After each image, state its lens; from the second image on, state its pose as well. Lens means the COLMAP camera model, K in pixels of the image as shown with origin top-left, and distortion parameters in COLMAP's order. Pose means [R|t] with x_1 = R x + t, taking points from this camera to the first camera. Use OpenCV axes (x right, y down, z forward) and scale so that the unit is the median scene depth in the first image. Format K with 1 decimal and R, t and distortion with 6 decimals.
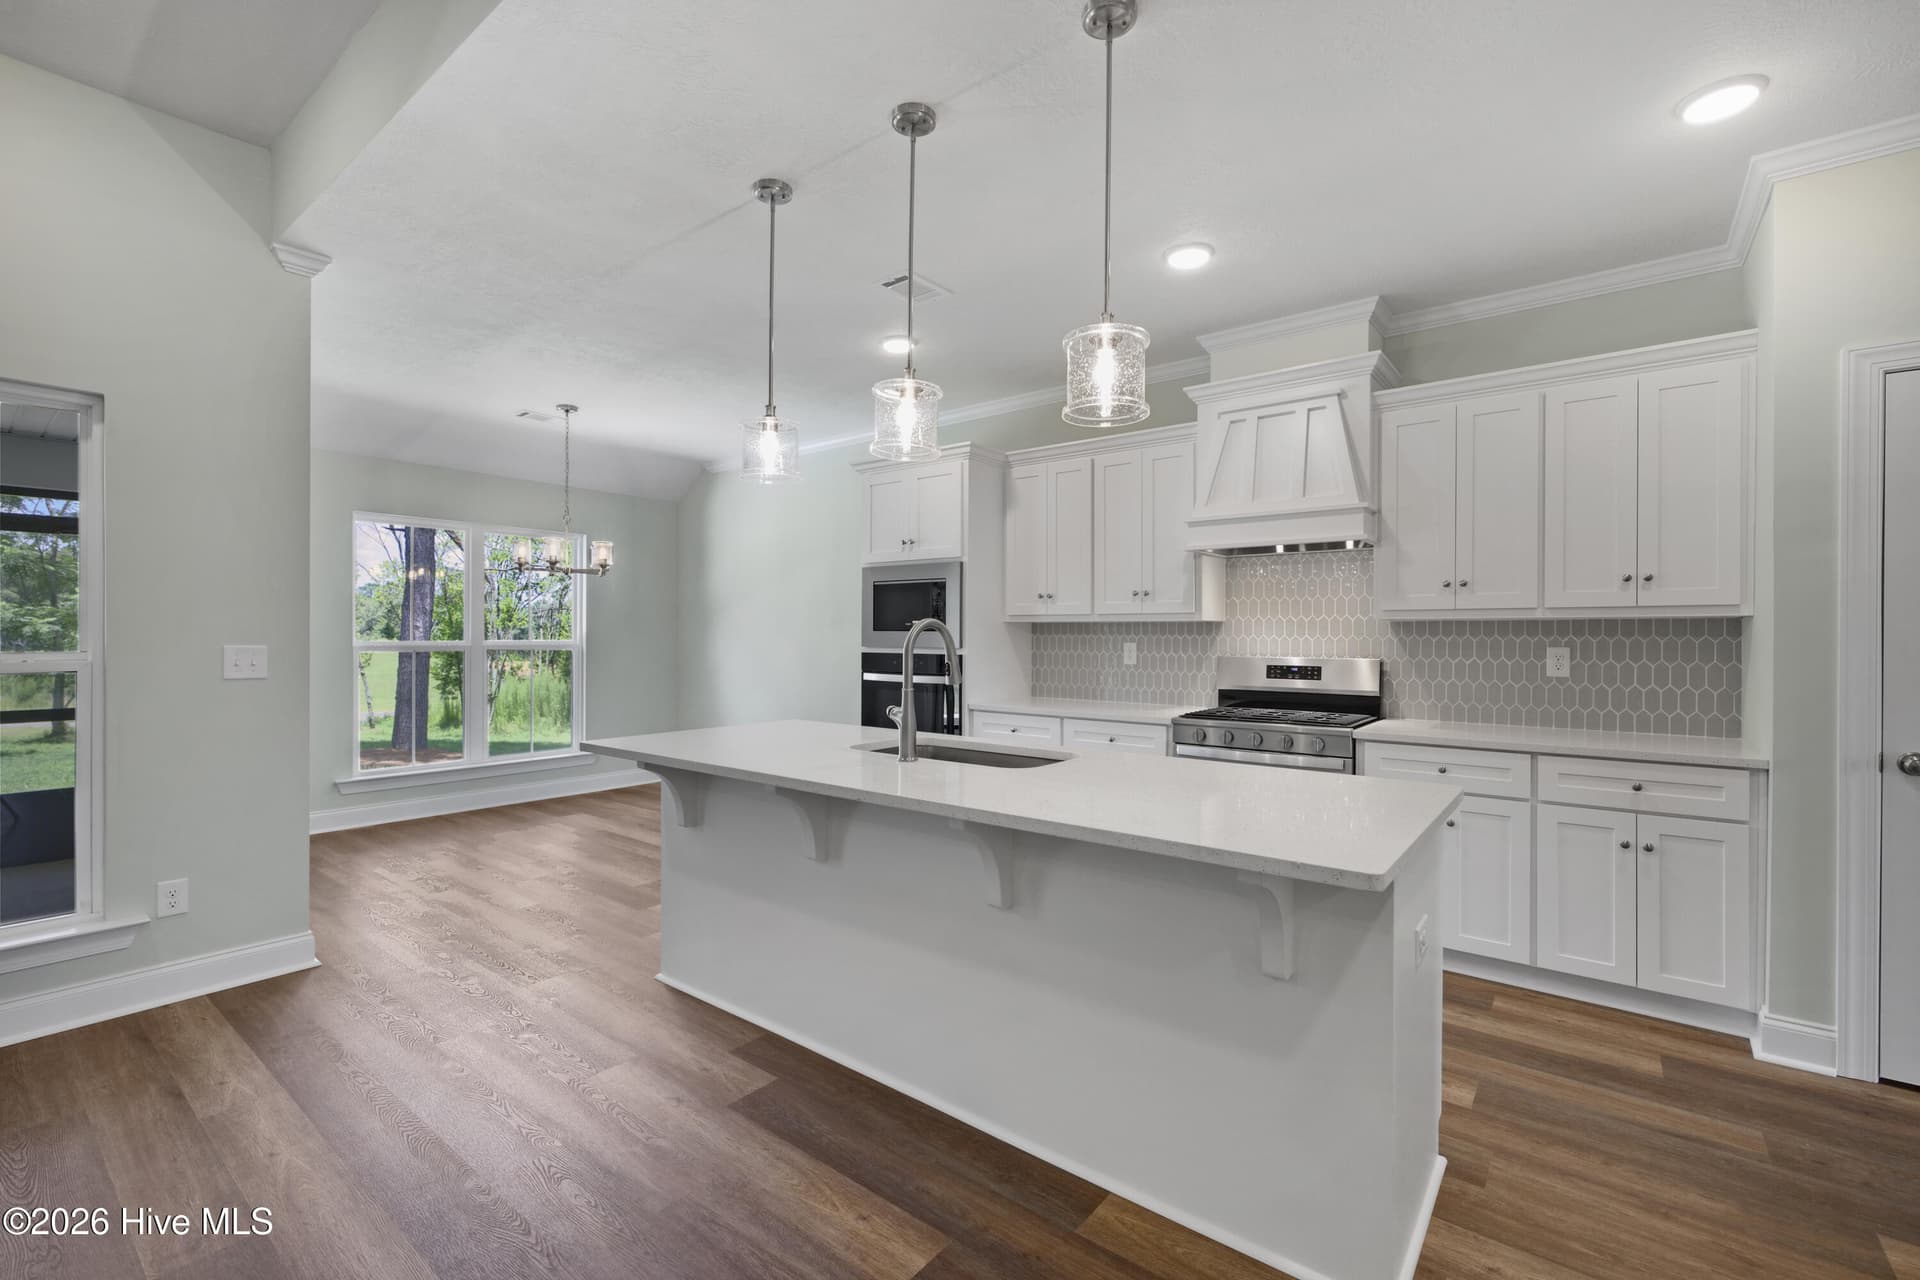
lens RADIAL K [[829.0, 0, 960.0], [0, 829.0, 640.0], [0, 0, 1]] dist [0.006699, 0.000605]
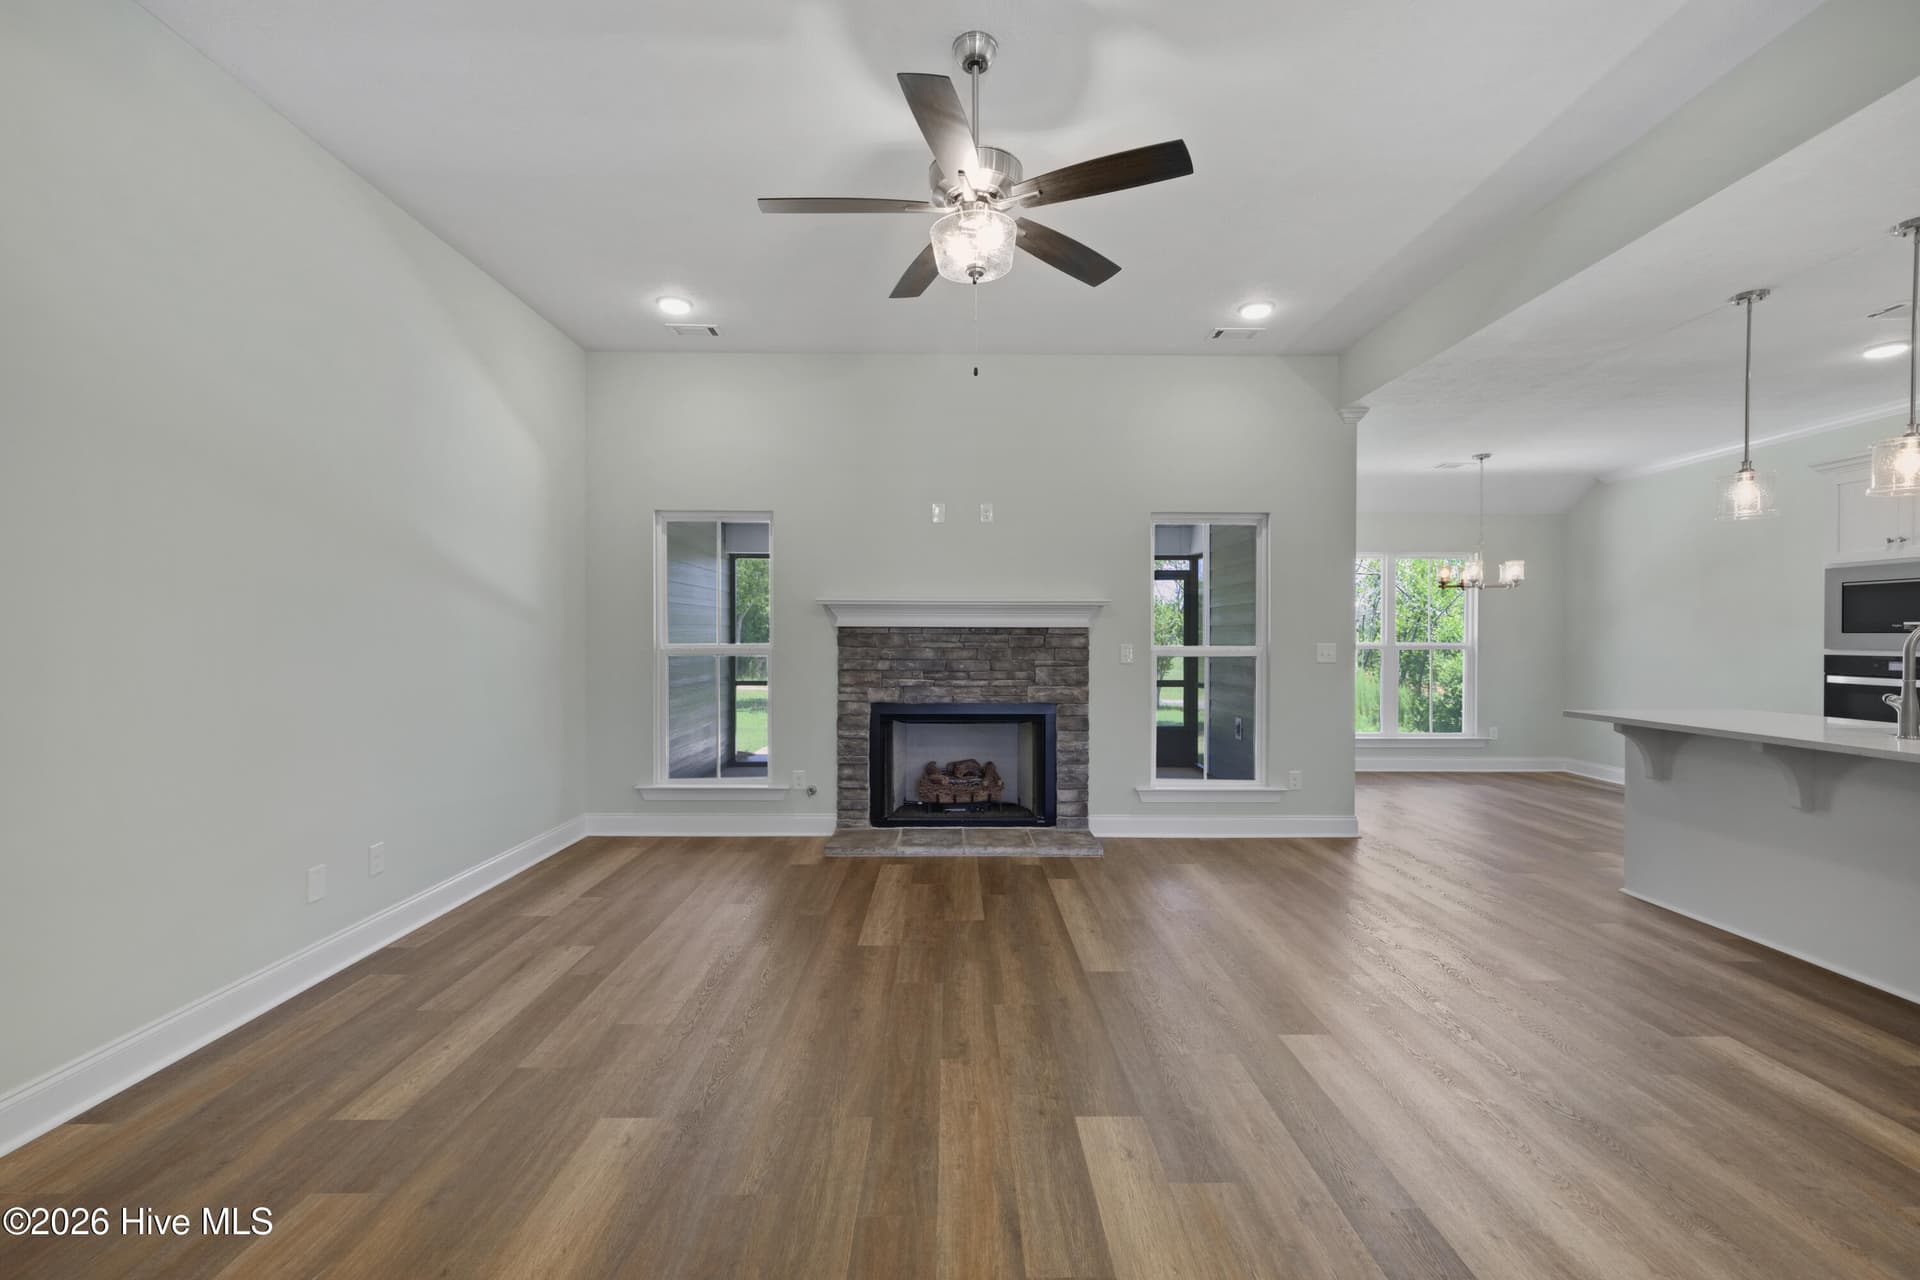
lens RADIAL K [[829.0, 0, 960.0], [0, 829.0, 640.0], [0, 0, 1]] dist [0.006699, 0.000605]
pose [[0.628520, 0.001711, -0.777791, 0.013912], [-0.003875, 0.999992, -0.000931, 0.003409], [0.777783, 0.003599, 0.628522, -0.662668]]
